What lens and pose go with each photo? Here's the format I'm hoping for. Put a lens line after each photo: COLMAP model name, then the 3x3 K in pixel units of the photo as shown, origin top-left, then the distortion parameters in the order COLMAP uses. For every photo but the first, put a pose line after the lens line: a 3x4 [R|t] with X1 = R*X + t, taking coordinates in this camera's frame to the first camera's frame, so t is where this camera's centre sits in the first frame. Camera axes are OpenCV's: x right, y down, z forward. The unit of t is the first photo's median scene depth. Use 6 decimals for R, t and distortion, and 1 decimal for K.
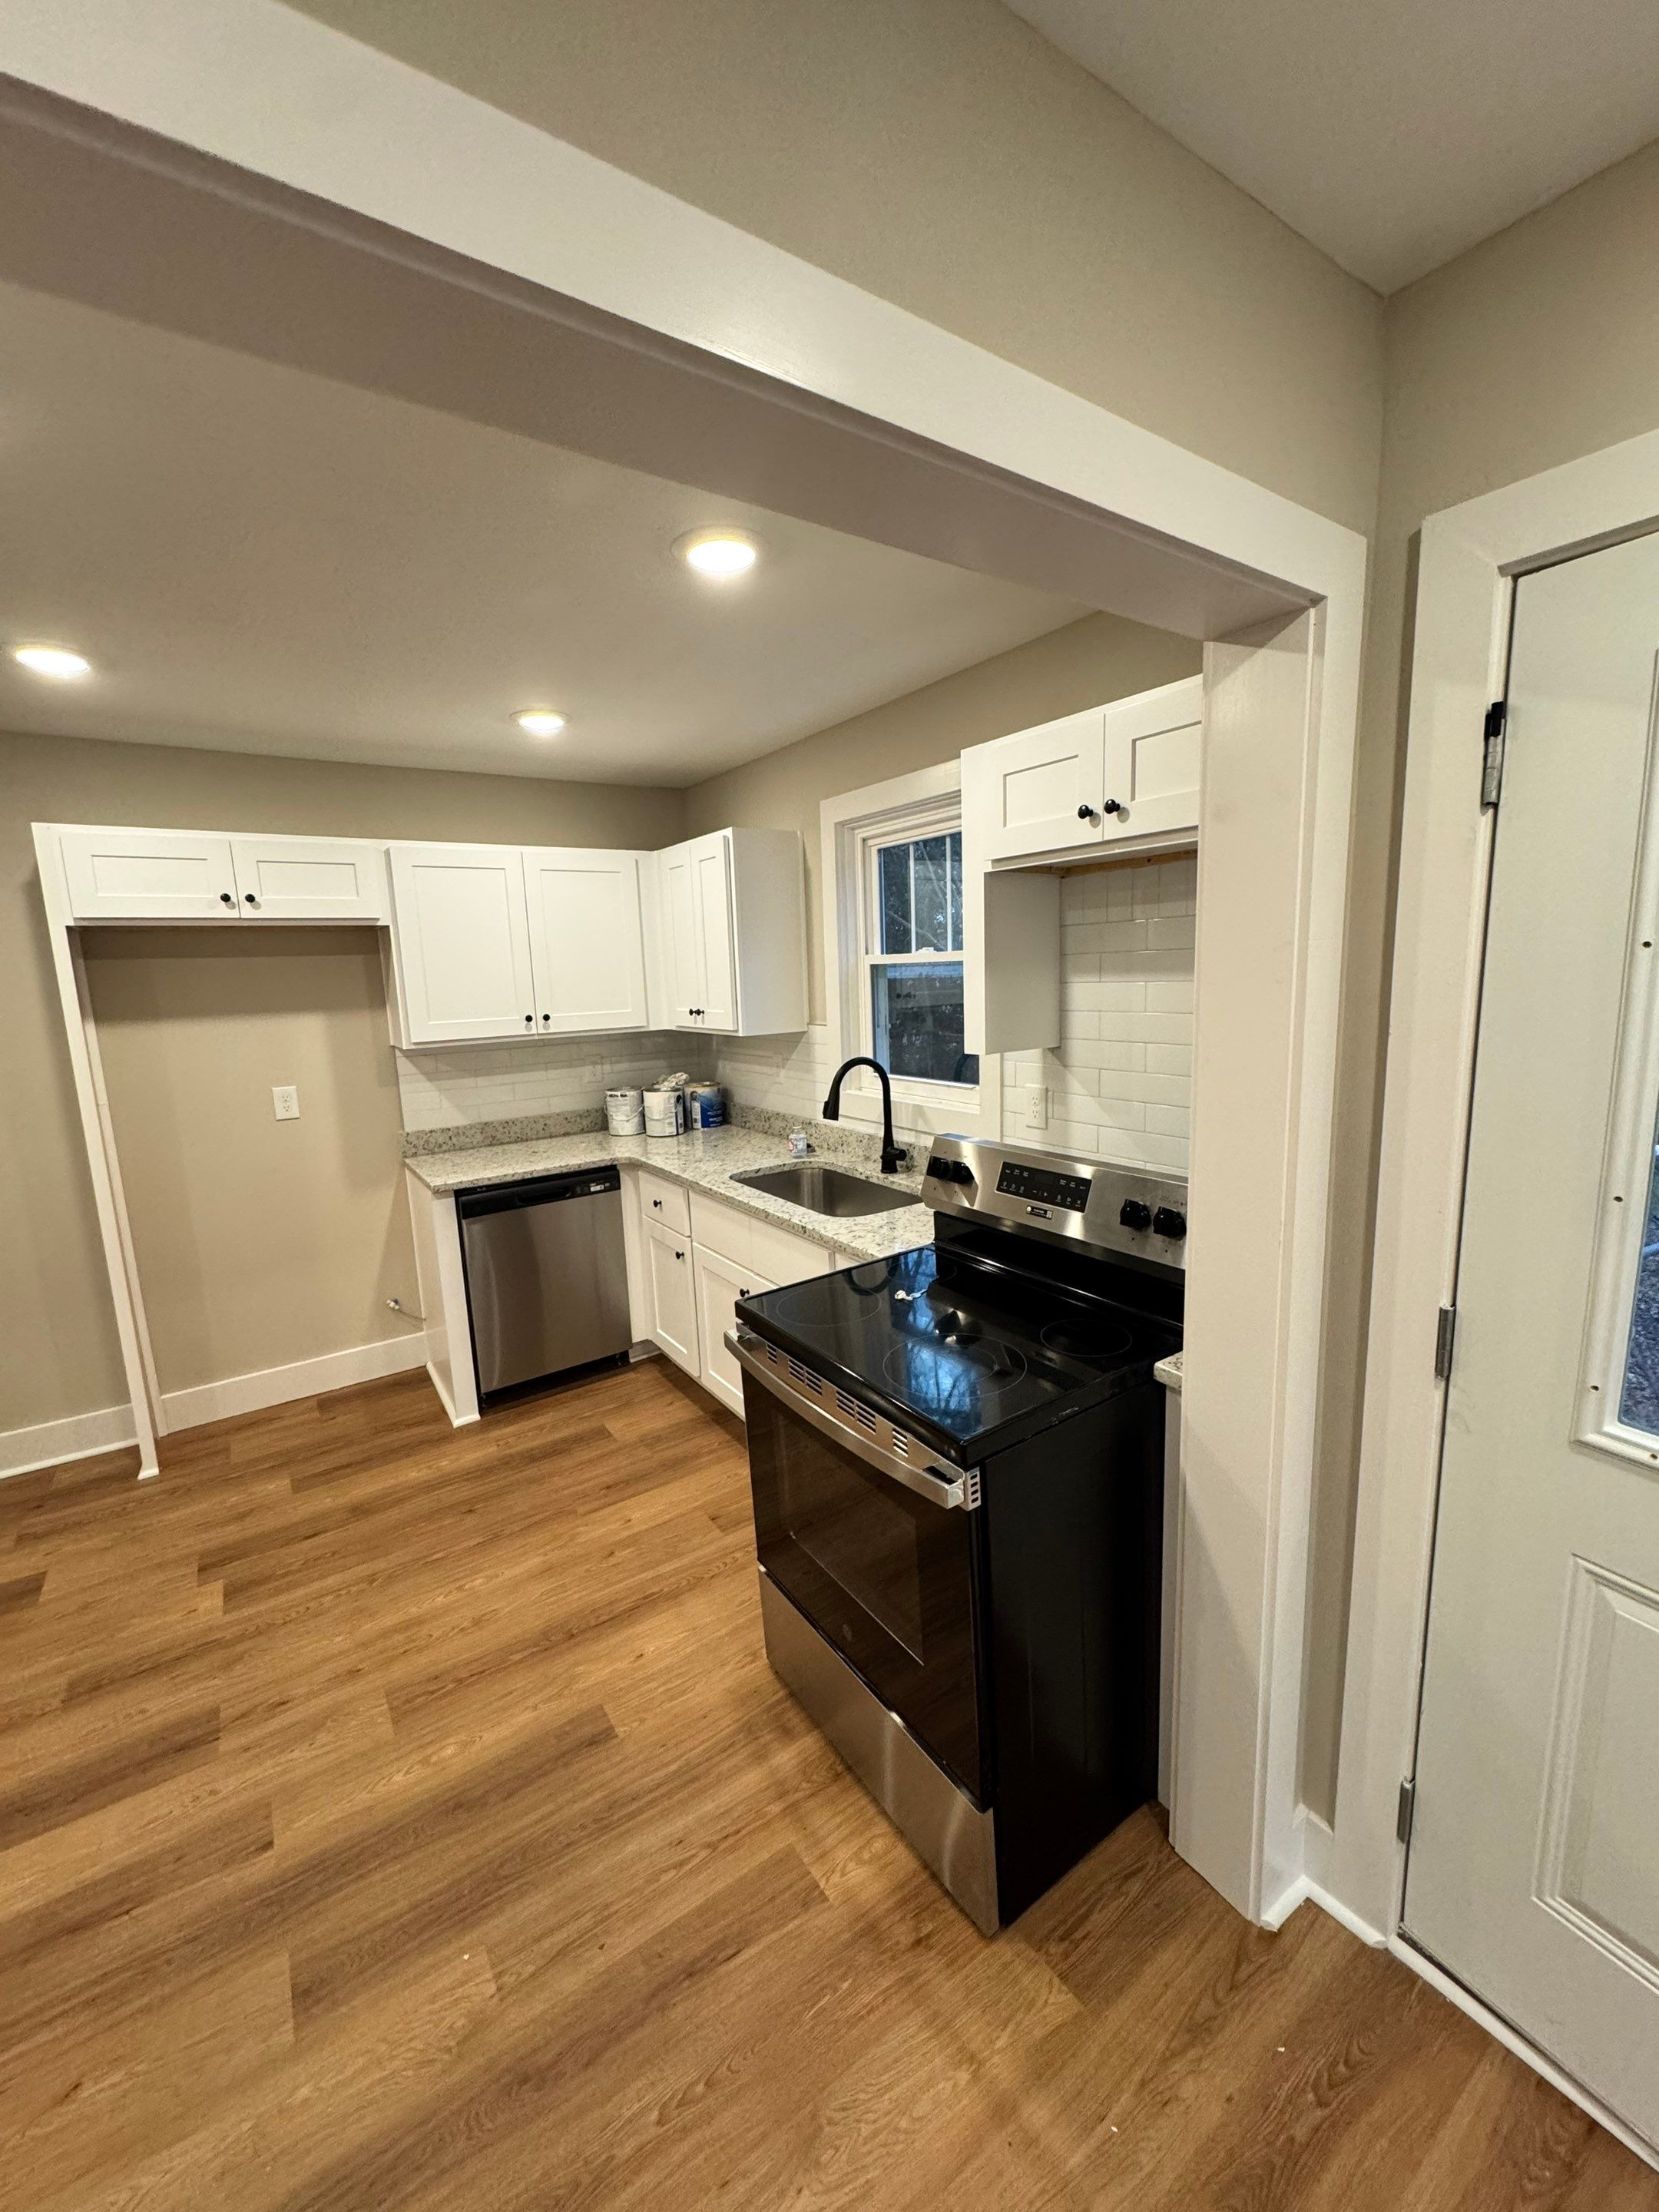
lens RADIAL K [[876.2, 0, 819.9], [0, 876.2, 1099.1], [0, 0, 1]] dist [0.000874, 0.000246]
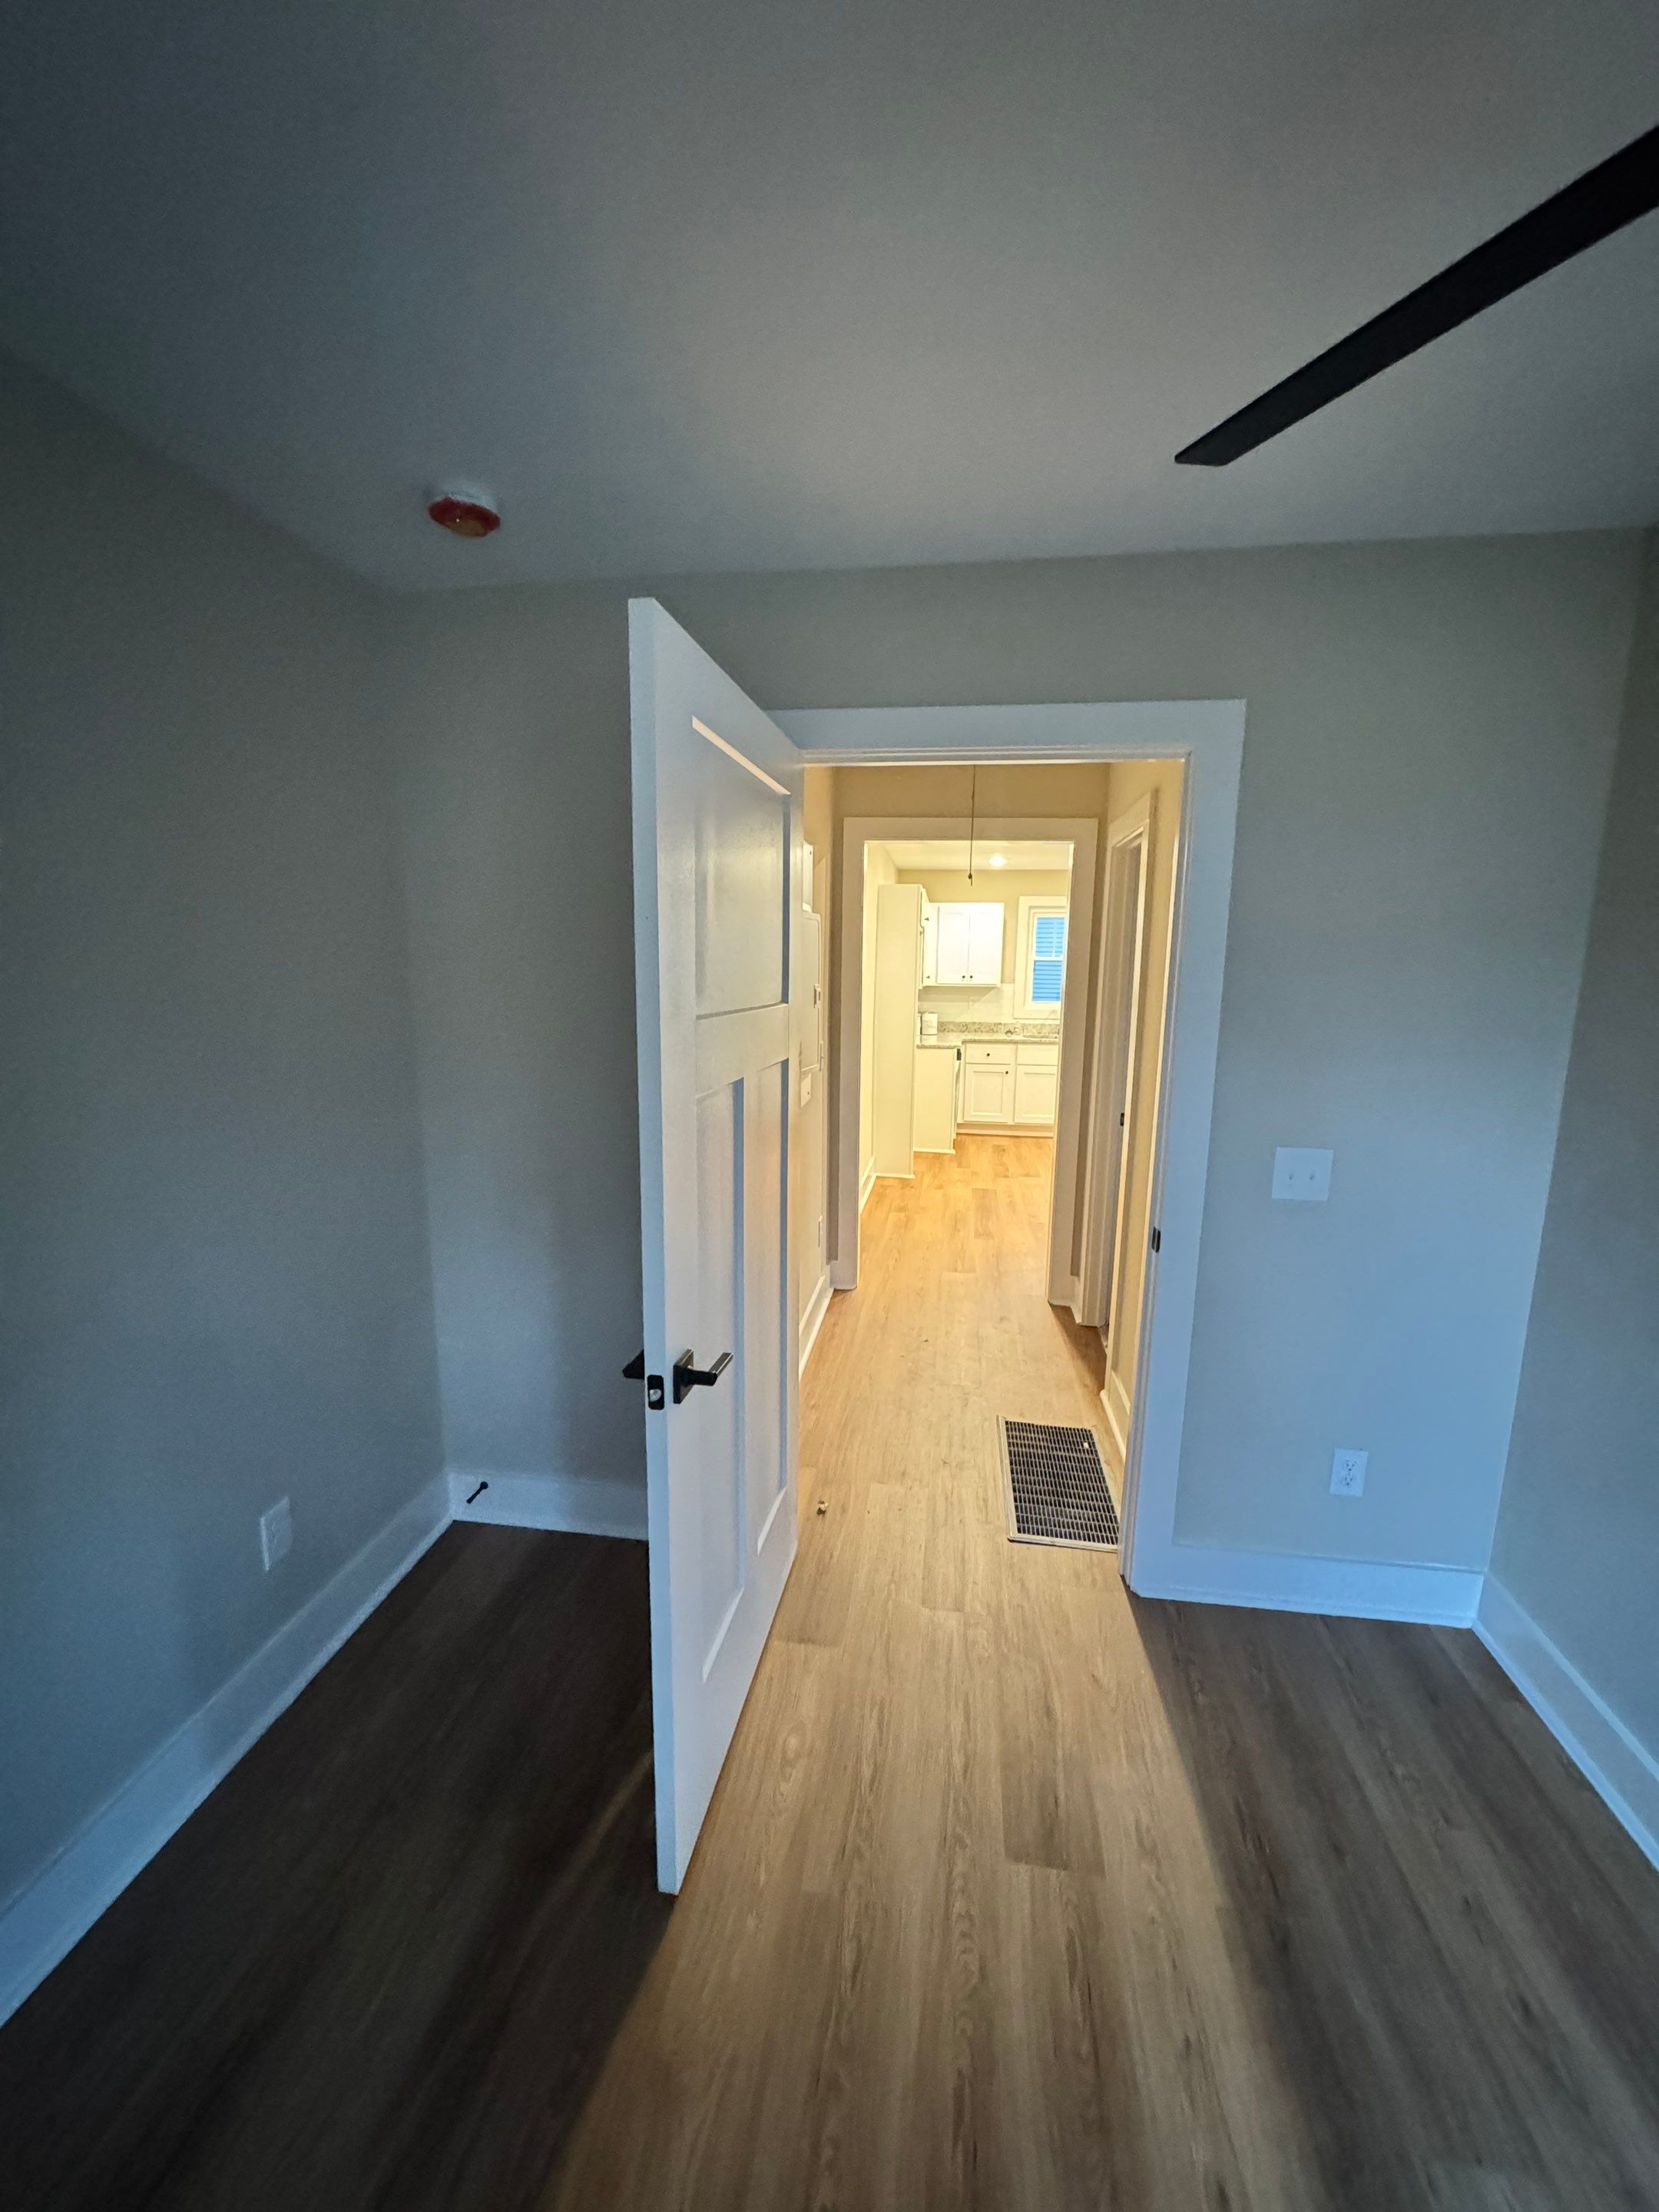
lens RADIAL K [[876.2, 0, 828.6], [0, 876.2, 1105.2], [0, 0, 1]] dist [0.000874, 0.000246]
pose [[0.678772, -0.077827, 0.730213, -2.818054], [0.076045, 0.996472, 0.035517, 0.168913], [-0.730401, 0.031421, 0.682296, -0.401318]]
